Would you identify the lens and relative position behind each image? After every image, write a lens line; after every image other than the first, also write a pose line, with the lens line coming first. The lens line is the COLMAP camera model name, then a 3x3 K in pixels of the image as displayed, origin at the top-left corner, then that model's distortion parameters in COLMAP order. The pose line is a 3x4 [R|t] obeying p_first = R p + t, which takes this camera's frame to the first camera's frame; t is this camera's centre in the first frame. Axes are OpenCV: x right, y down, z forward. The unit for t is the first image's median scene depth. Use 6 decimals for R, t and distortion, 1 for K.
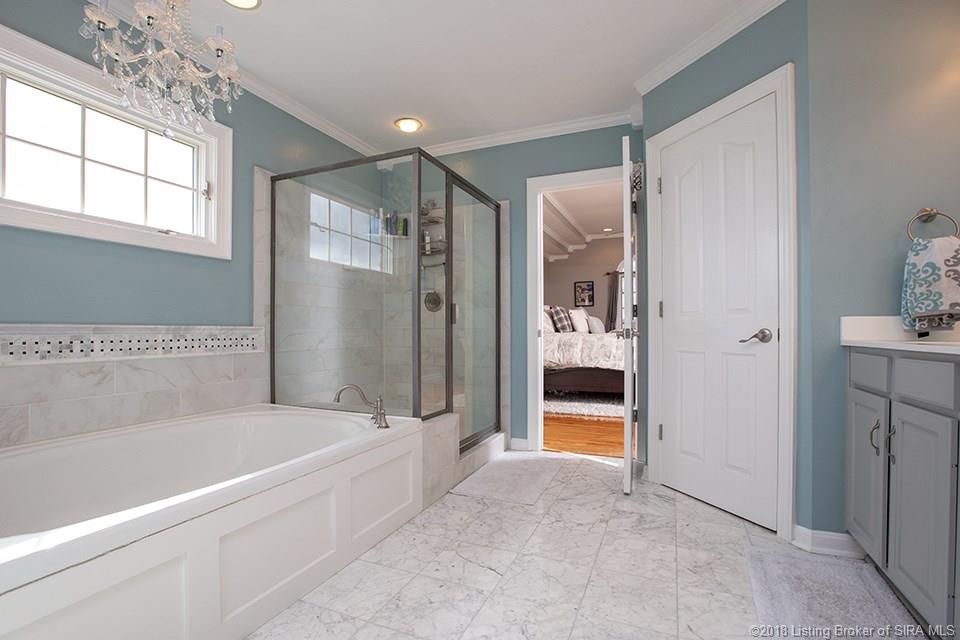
lens RADIAL K [[454.7, 0, 480.6], [0, 454.7, 302.8], [0, 0, 1]] dist [-0.064432, 0.015900]
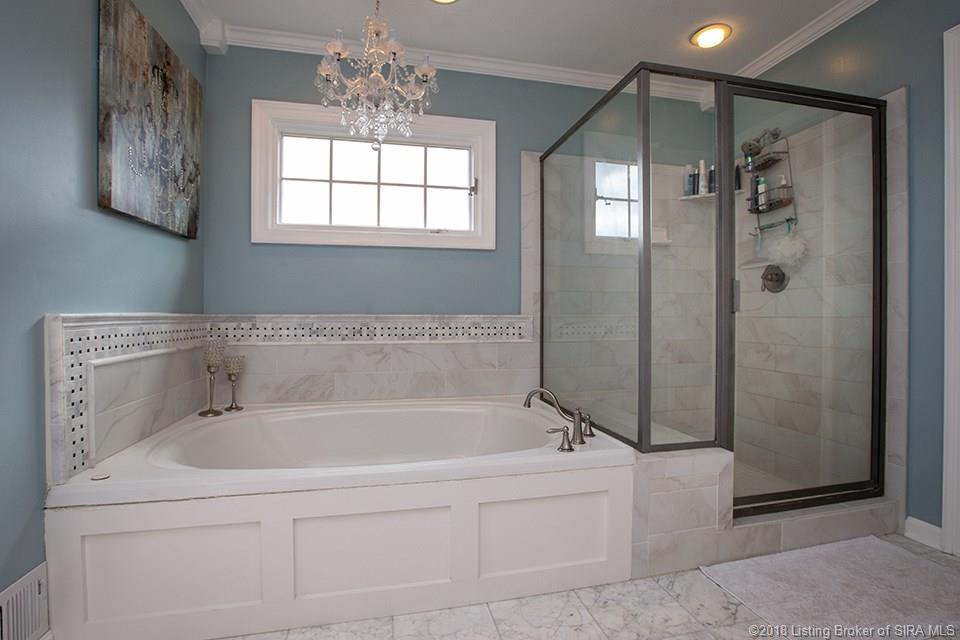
lens RADIAL K [[454.7, 0, 480.6], [0, 454.7, 302.8], [0, 0, 1]] dist [-0.064432, 0.015900]
pose [[0.581724, -0.015747, -0.813234, 0.272693], [0.044307, 0.998942, 0.012350, 0.010824], [0.812179, -0.043216, 0.581806, 0.383509]]
